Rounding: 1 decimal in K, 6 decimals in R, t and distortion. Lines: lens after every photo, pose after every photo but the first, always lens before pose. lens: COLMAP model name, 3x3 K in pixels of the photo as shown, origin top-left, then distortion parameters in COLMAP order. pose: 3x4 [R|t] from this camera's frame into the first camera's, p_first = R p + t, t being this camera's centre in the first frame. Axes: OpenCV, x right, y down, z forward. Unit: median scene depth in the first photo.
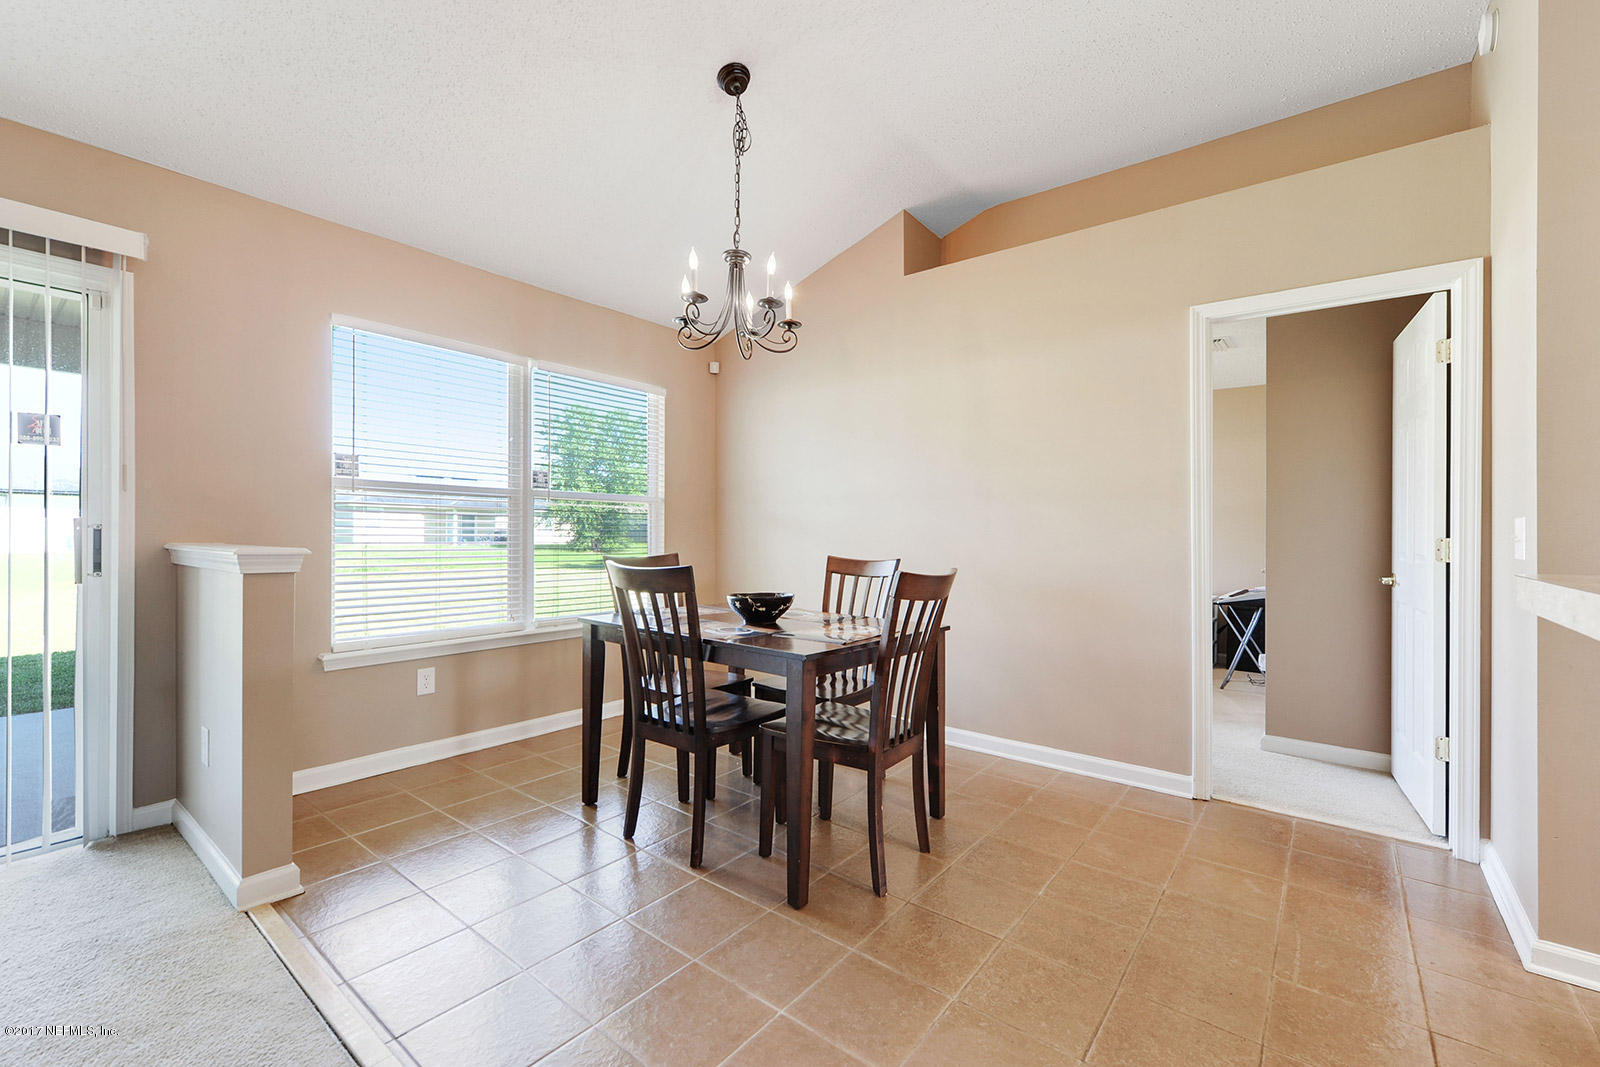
lens RADIAL K [[681.4, 0, 830.3], [0, 681.4, 536.5], [0, 0, 1]] dist [-0.003426, -0.000982]
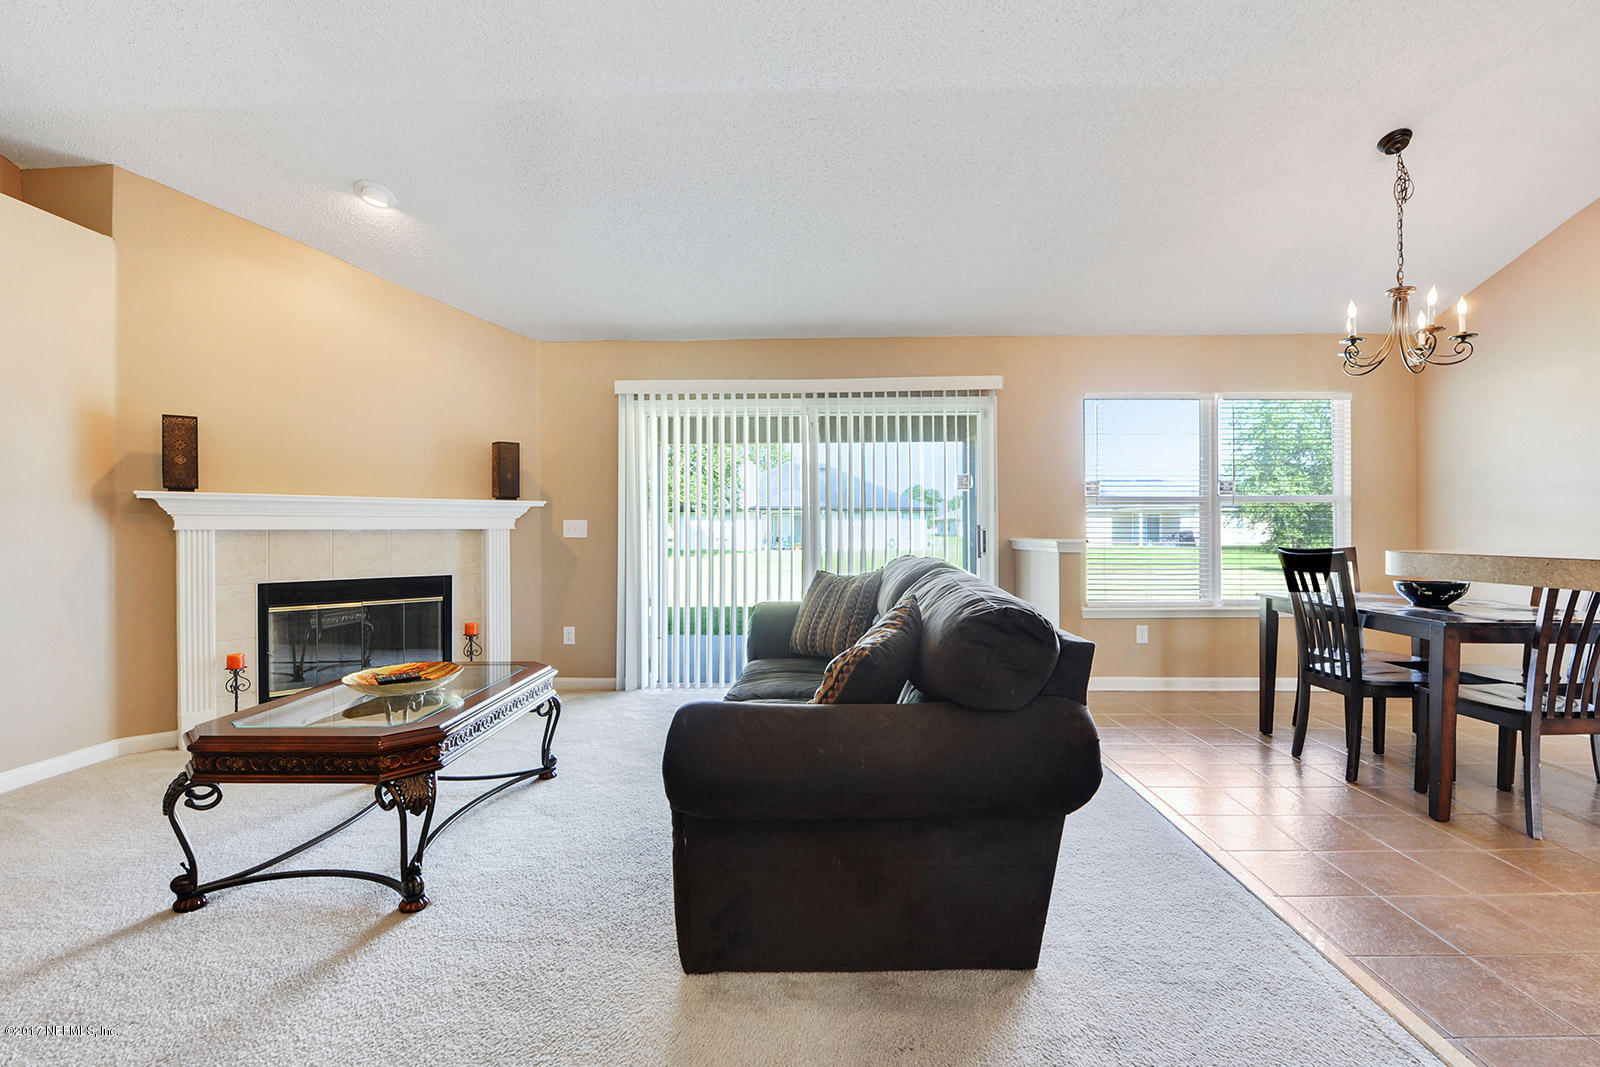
lens RADIAL K [[681.4, 0, 830.3], [0, 681.4, 536.5], [0, 0, 1]] dist [-0.003426, -0.000982]
pose [[0.594370, -0.005862, -0.804170, 0.217600], [0.005576, 0.999979, -0.003168, 0.008478], [0.804172, -0.002601, 0.594391, -0.485278]]
